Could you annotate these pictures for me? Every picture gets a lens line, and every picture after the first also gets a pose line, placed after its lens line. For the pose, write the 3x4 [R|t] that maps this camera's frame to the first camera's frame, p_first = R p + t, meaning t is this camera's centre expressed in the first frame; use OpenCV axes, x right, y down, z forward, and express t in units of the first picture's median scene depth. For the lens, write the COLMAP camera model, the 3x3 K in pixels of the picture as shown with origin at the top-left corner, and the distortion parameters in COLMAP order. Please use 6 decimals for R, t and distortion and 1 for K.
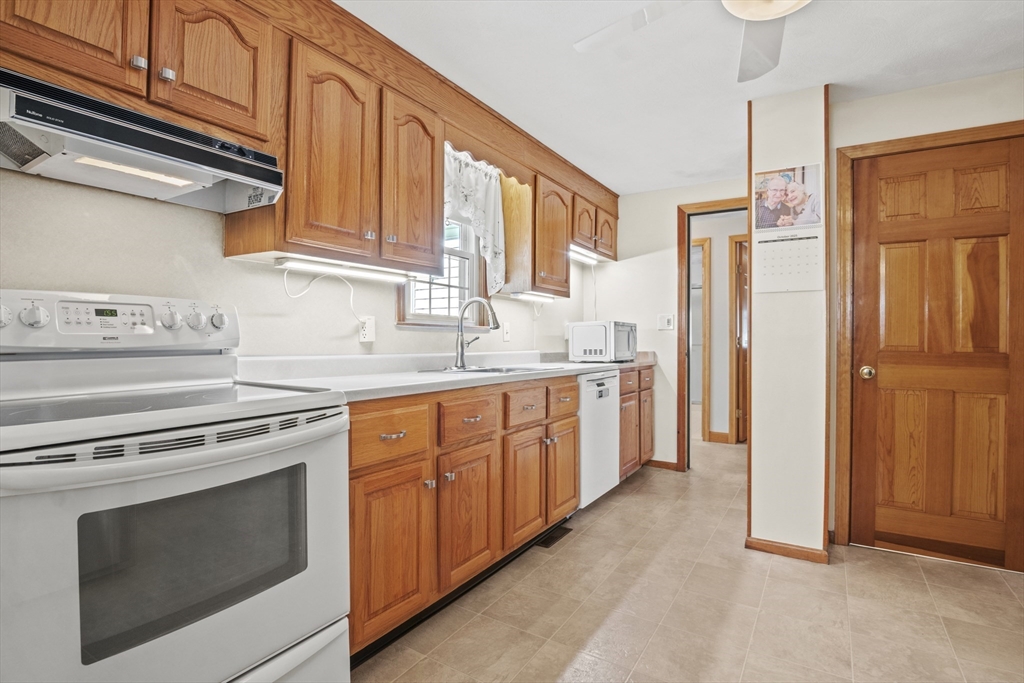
lens RADIAL K [[505.9, 0, 526.7], [0, 505.9, 337.4], [0, 0, 1]] dist [-0.019788, -0.002105]
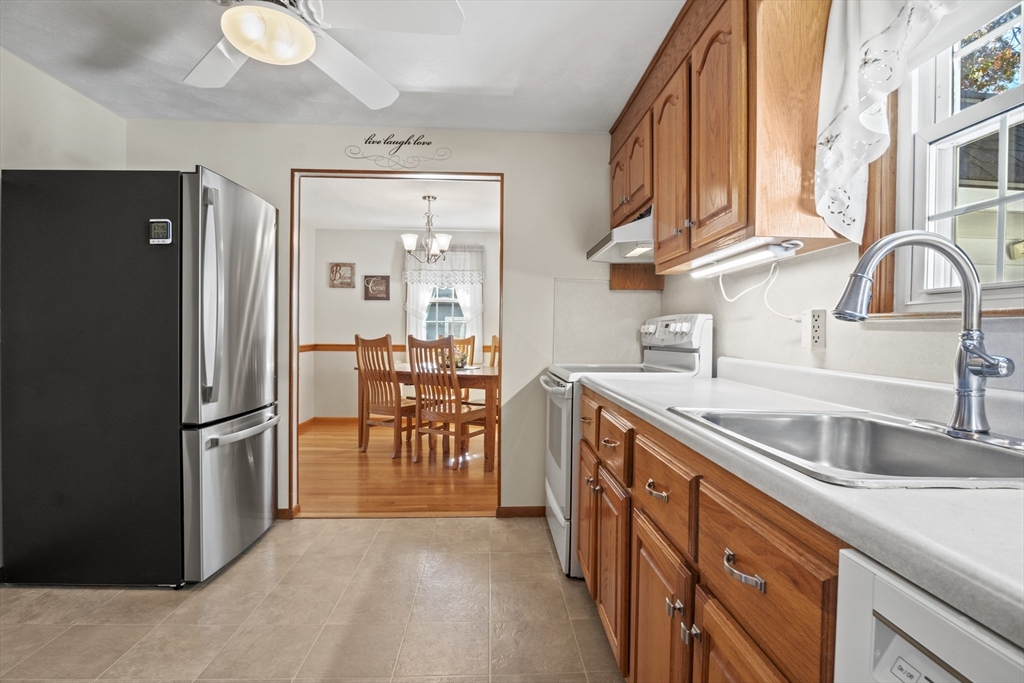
lens RADIAL K [[505.9, 0, 518.6], [0, 505.9, 343.1], [0, 0, 1]] dist [-0.019788, -0.002105]
pose [[-0.829179, -0.005585, -0.558955, 0.532829], [-0.015140, 0.999808, 0.012471, -0.000946], [0.558777, 0.018803, -0.829105, 1.872214]]
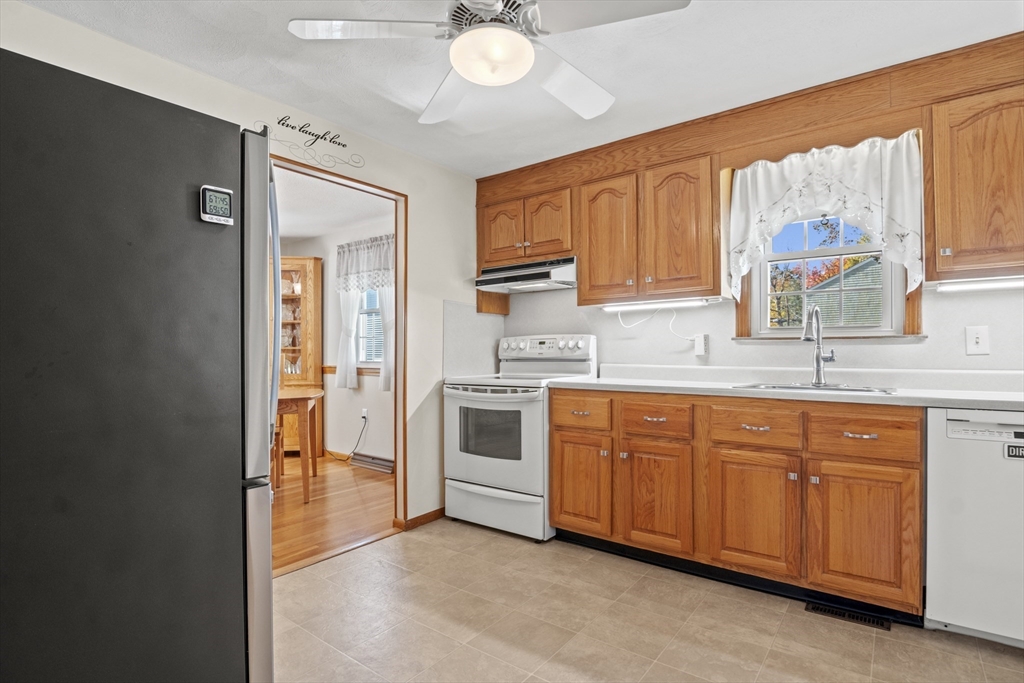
lens RADIAL K [[505.9, 0, 511.0], [0, 505.9, 352.9], [0, 0, 1]] dist [-0.019788, -0.002105]
pose [[-0.112741, -0.005205, -0.993611, 1.357268], [0.005408, 0.999968, -0.005852, 0.010605], [0.993610, -0.006033, -0.112709, 0.947242]]
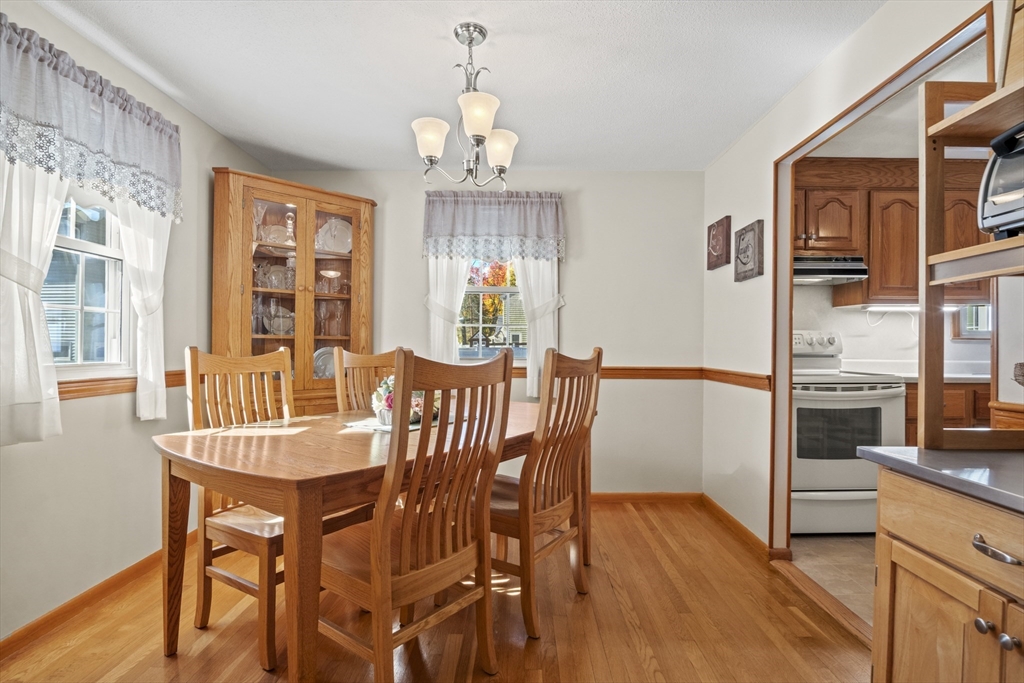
lens RADIAL K [[505.9, 0, 510.5], [0, 505.9, 346.4], [0, 0, 1]] dist [-0.019788, -0.002105]
pose [[0.503475, -0.003357, -0.864003, 0.478167], [0.000250, 0.999993, -0.003739, -0.002509], [0.864010, 0.001667, 0.503472, -1.131444]]
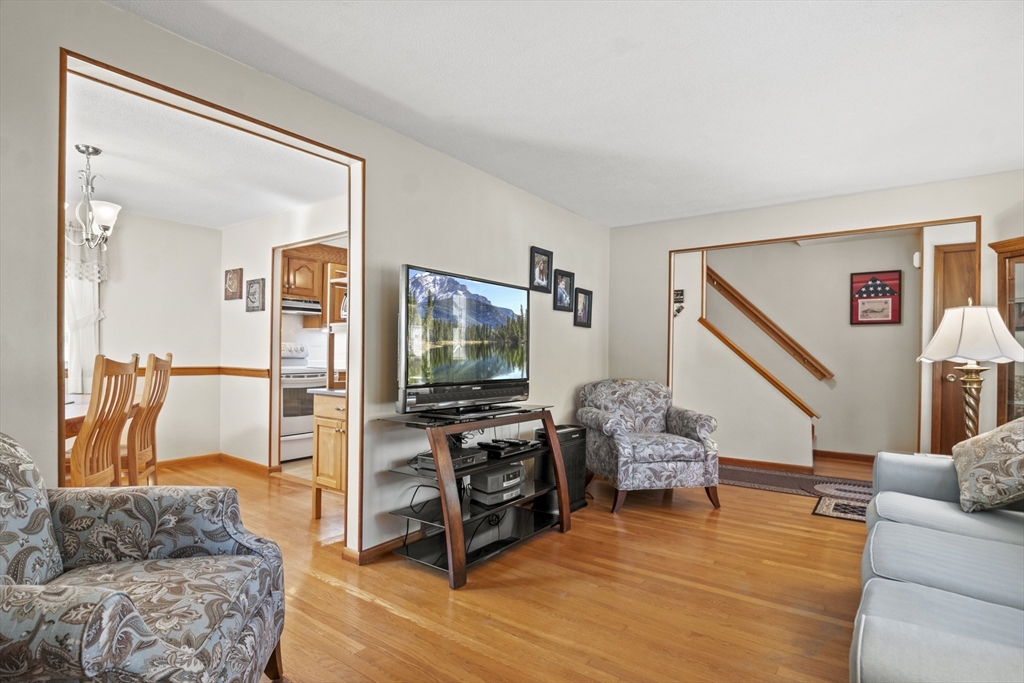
lens RADIAL K [[505.9, 0, 514.7], [0, 505.9, 356.4], [0, 0, 1]] dist [-0.019788, -0.002105]
pose [[0.996548, 0.004213, -0.082907, 1.075514], [-0.003598, 0.999965, 0.007562, -0.013182], [0.082936, -0.007237, 0.996529, -2.234216]]
